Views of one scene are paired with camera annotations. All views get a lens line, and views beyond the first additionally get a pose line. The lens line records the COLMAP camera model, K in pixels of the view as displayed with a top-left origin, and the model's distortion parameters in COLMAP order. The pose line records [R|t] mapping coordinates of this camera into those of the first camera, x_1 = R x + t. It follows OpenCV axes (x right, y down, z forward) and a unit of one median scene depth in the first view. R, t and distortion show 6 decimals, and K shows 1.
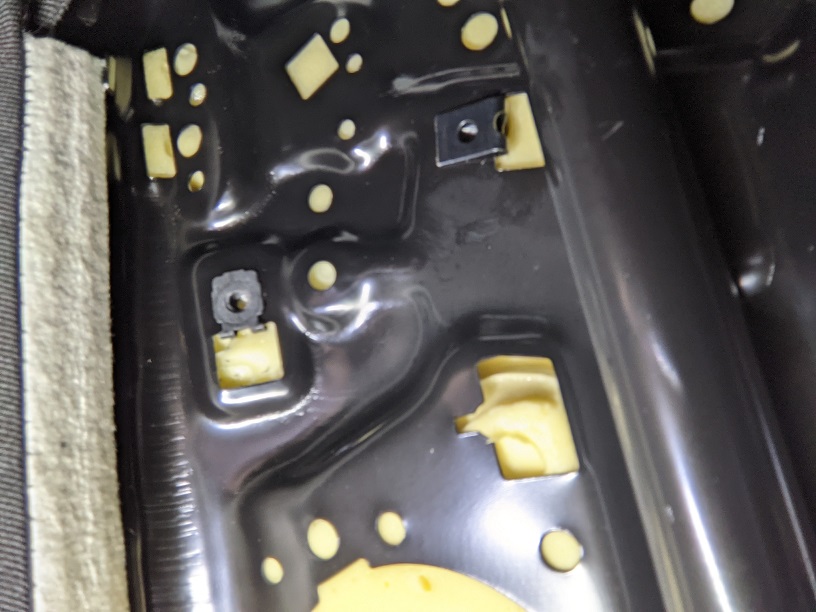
lens RADIAL K [[573.0, 0, 398.9], [0, 573.0, 298.0], [0, 0, 1]] dist [0.014373, -0.034307]
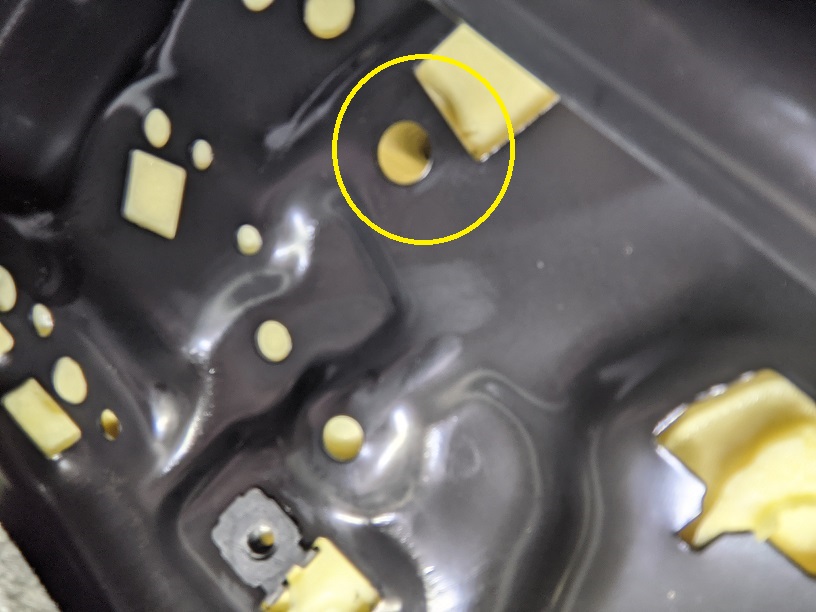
lens RADIAL K [[573.0, 0, 408.1], [0, 573.0, 308.5], [0, 0, 1]] dist [0.014373, -0.034307]
pose [[0.814452, -0.577298, 0.058268, -0.025295], [0.579105, 0.815016, -0.019654, -0.111196], [-0.036143, 0.049750, 0.998107, 0.339336]]
